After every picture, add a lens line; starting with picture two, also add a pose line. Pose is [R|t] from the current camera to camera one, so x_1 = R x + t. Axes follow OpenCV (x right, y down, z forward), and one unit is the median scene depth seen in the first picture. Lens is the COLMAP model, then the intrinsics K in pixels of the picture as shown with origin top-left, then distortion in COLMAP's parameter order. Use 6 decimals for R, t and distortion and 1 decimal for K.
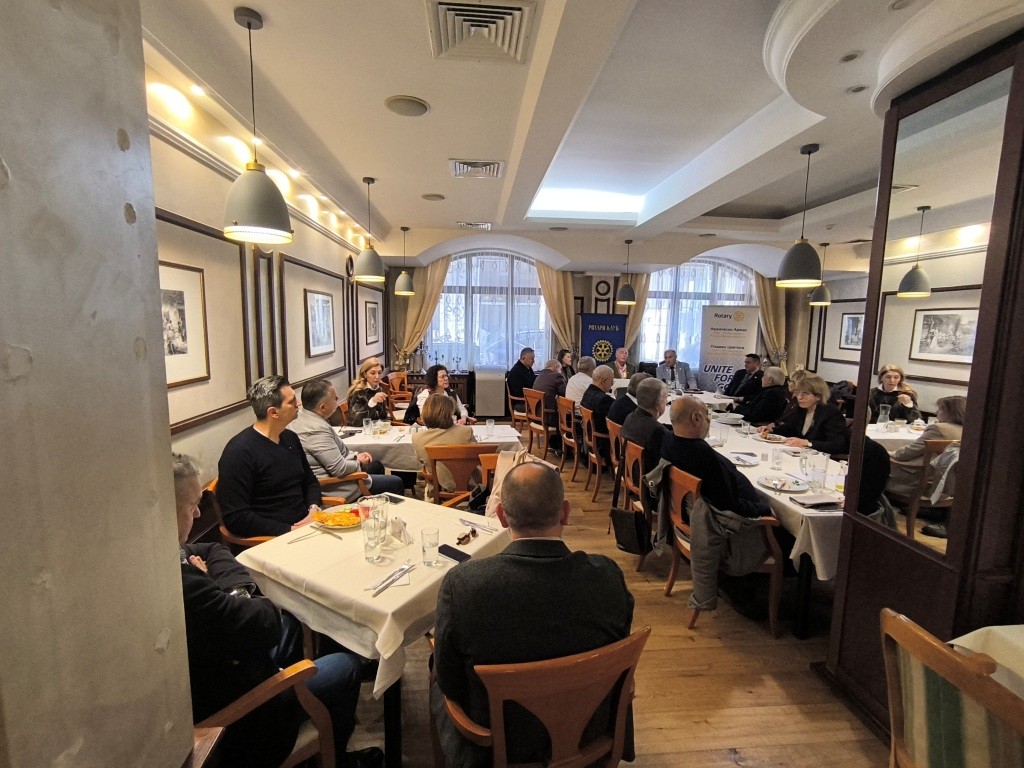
lens RADIAL K [[471.4, 0, 512.0], [0, 471.4, 384.0], [0, 0, 1]] dist [0.001090, -0.000185]
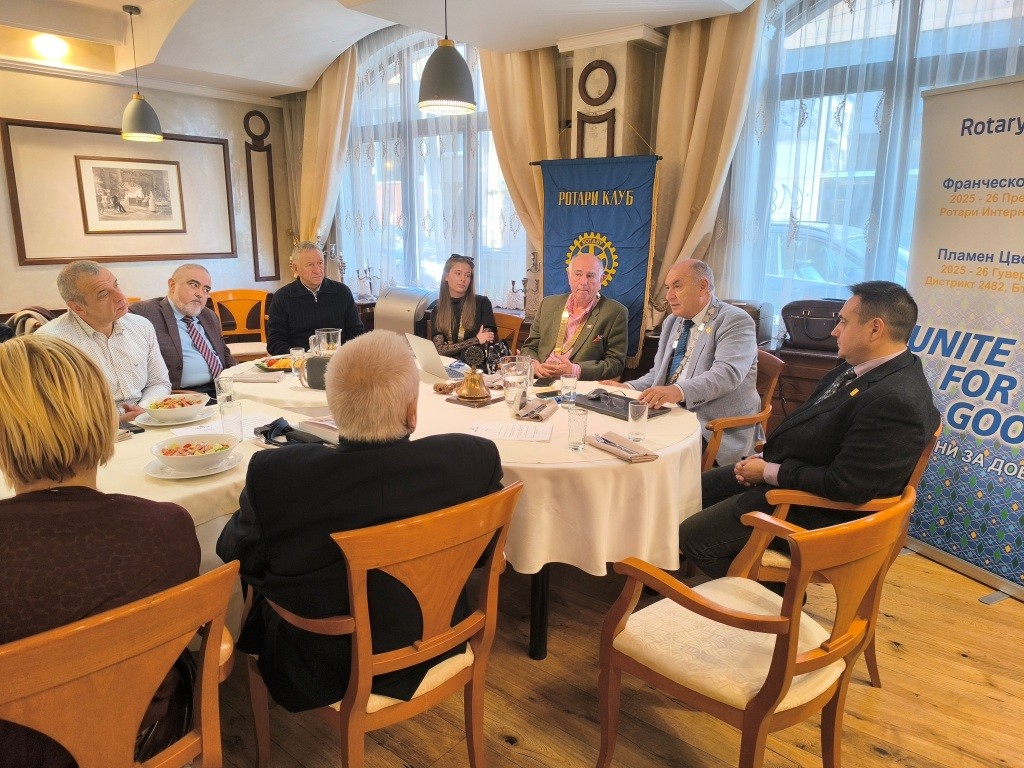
lens RADIAL K [[710.1, 0, 508.3], [0, 710.1, 390.3], [0, 0, 1]] dist [0.011302, -0.003472]
pose [[0.720883, 0.145479, -0.677616, 0.766253], [-0.086390, 0.988957, 0.120415, -0.048046], [0.687651, -0.028266, 0.725491, 0.794586]]
